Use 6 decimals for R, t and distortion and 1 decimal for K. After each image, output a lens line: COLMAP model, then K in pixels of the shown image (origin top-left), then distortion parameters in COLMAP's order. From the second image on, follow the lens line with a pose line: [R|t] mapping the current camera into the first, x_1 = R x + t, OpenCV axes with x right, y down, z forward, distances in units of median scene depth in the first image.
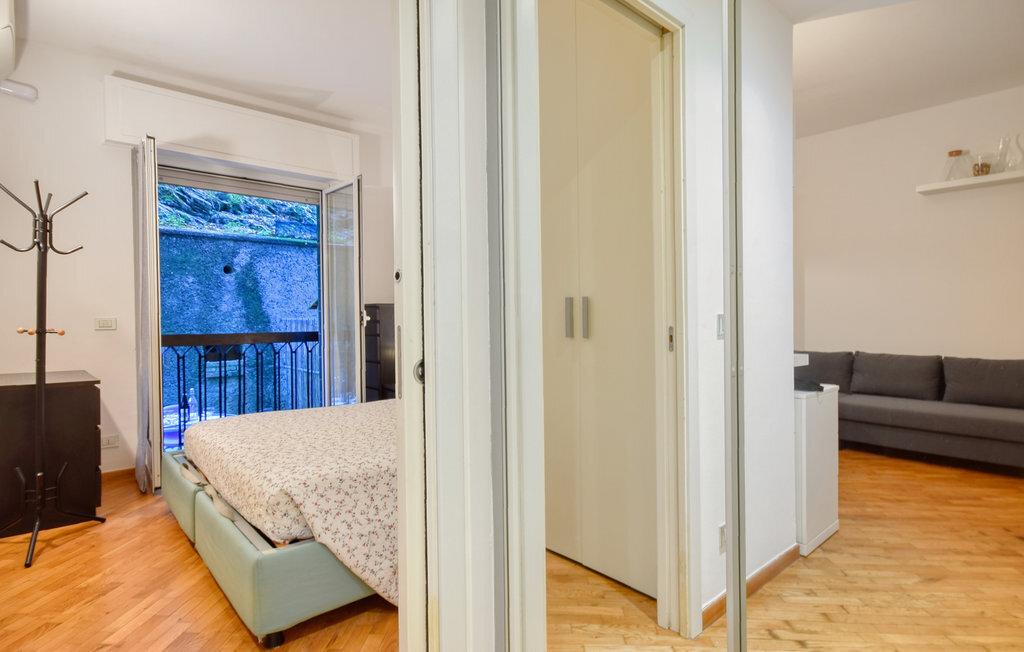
lens RADIAL K [[546.3, 0, 507.7], [0, 546.3, 315.4], [0, 0, 1]] dist [0.020466, -0.001475]
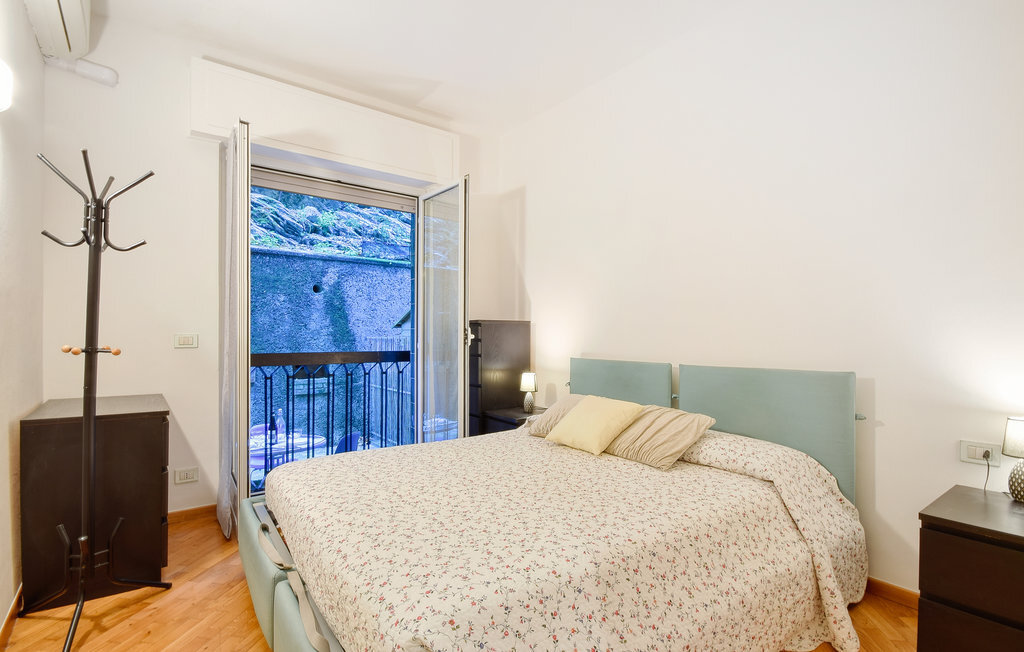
lens RADIAL K [[486.2, 0, 515.1], [0, 486.2, 317.6], [0, 0, 1]] dist [-0.000481, 0.000240]
pose [[0.996879, 0.000682, -0.078945, -0.100307], [-0.003595, 0.999317, -0.036768, 0.002976], [0.078866, 0.036937, 0.996201, 0.185414]]
